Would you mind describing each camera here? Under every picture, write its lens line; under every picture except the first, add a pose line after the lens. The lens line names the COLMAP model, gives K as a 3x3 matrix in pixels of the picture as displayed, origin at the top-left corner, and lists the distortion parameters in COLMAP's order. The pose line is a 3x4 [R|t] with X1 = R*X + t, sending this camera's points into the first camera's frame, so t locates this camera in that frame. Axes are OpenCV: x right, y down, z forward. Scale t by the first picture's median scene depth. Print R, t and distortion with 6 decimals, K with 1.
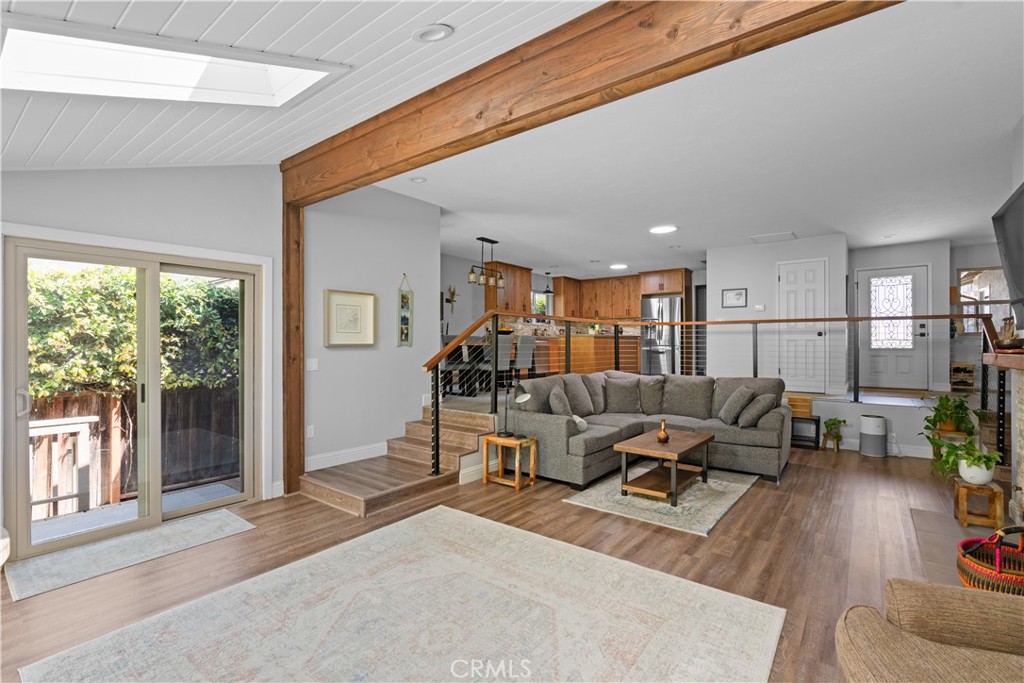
lens RADIAL K [[465.7, 0, 511.1], [0, 465.7, 341.3], [0, 0, 1]] dist [0.002997, 0.000408]
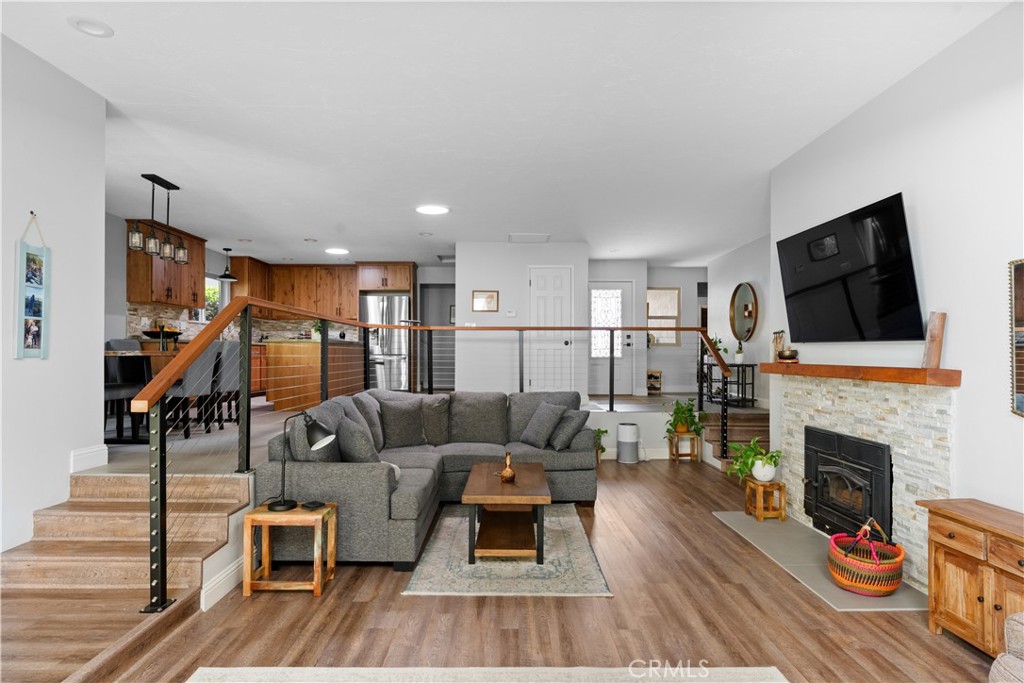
lens RADIAL K [[550.4, 0, 511.3], [0, 550.4, 346.5], [0, 0, 1]] dist [-0.005285, 0.003588]
pose [[0.789578, 0.007700, 0.613602, -0.177323], [-0.005358, 0.999970, -0.005654, -0.001434], [-0.613627, 0.001176, 0.789595, 0.215469]]
